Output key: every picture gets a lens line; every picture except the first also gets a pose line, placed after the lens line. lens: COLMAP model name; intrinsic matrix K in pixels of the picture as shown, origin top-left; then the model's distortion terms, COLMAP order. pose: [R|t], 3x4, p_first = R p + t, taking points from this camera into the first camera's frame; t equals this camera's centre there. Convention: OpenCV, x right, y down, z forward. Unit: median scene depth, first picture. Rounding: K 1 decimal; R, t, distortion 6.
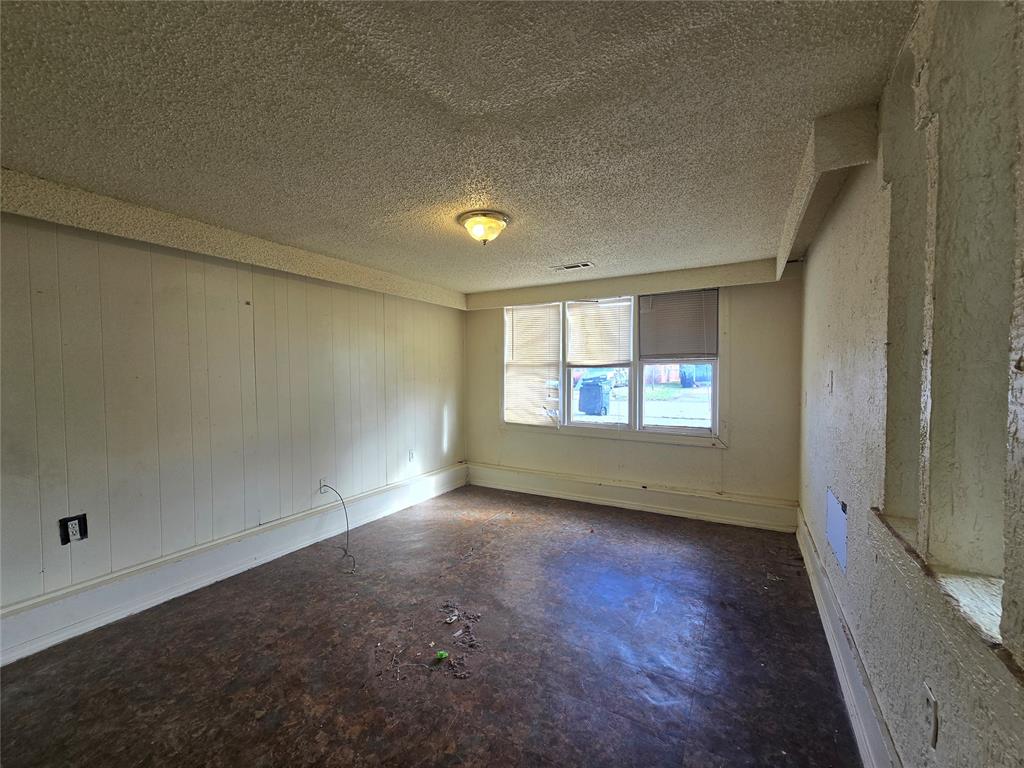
lens RADIAL K [[419.7, 0, 508.9], [0, 419.7, 380.8], [0, 0, 1]] dist [-0.004114, -0.000586]
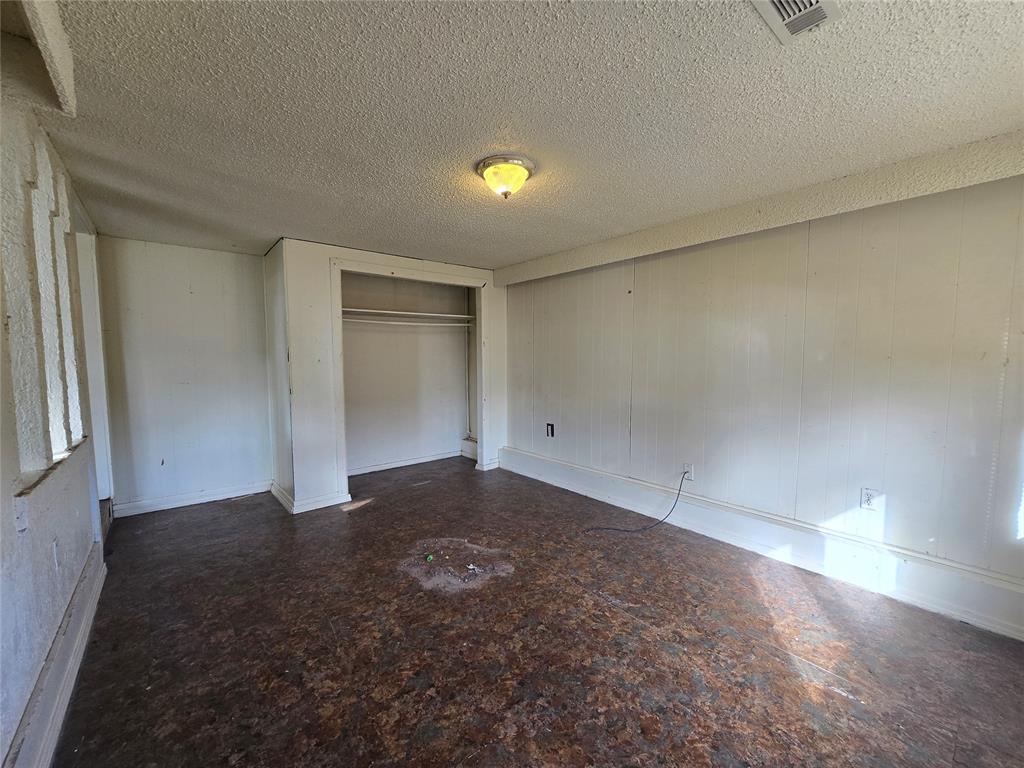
lens RADIAL K [[419.7, 0, 511.4], [0, 419.7, 385.8], [0, 0, 1]] dist [-0.004114, -0.000586]
pose [[-0.356045, 0.071524, -0.931727, 0.638848], [-0.013708, 0.996559, 0.081739, -0.011311], [0.934368, 0.041875, -0.353840, 1.119845]]
